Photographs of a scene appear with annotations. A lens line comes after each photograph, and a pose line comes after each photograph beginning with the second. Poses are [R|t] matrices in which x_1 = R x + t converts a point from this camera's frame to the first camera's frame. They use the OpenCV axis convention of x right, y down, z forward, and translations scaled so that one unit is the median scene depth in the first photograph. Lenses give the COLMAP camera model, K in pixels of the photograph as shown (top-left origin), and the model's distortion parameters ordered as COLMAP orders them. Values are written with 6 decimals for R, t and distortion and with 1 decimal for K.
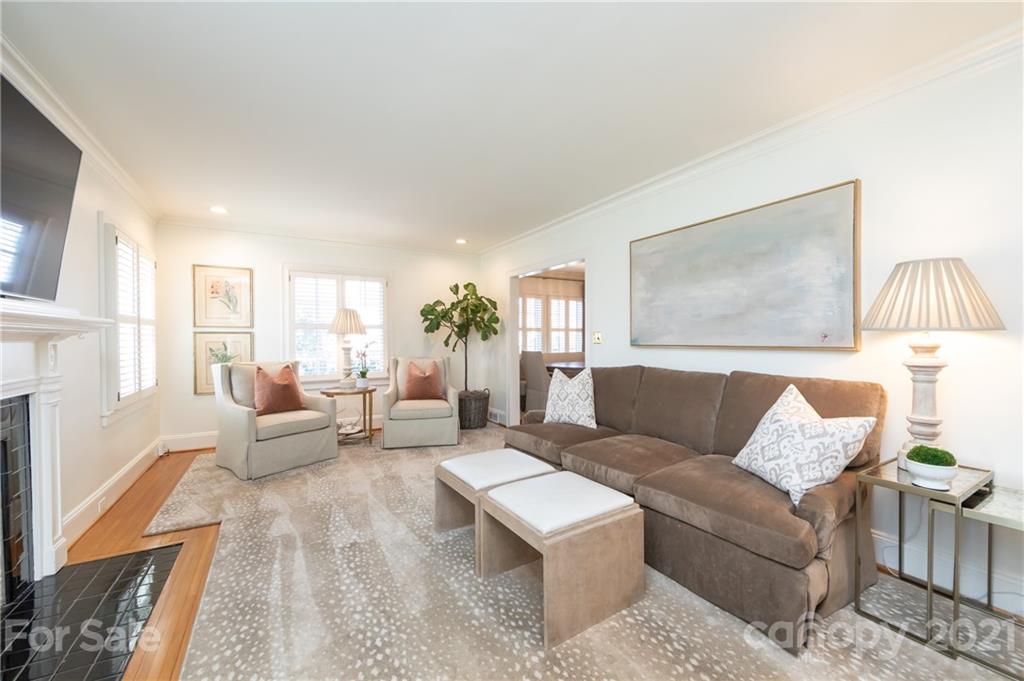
lens RADIAL K [[402.0, 0, 512.9], [0, 402.0, 342.2], [0, 0, 1]] dist [-0.001976, -0.000413]
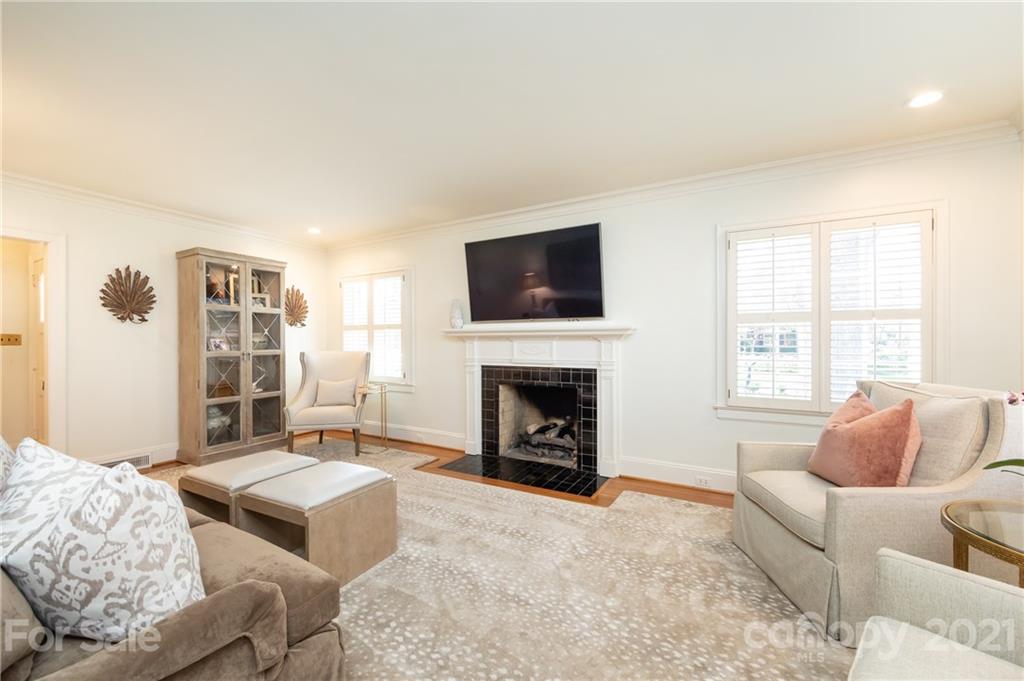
lens RADIAL K [[402.0, 0, 512.9], [0, 402.0, 342.2], [0, 0, 1]] dist [-0.001976, -0.000413]
pose [[-0.865890, 0.006912, -0.500187, 0.019535], [-0.000245, 0.999899, 0.014243, -0.009428], [0.500235, 0.012455, -0.865800, 1.098526]]
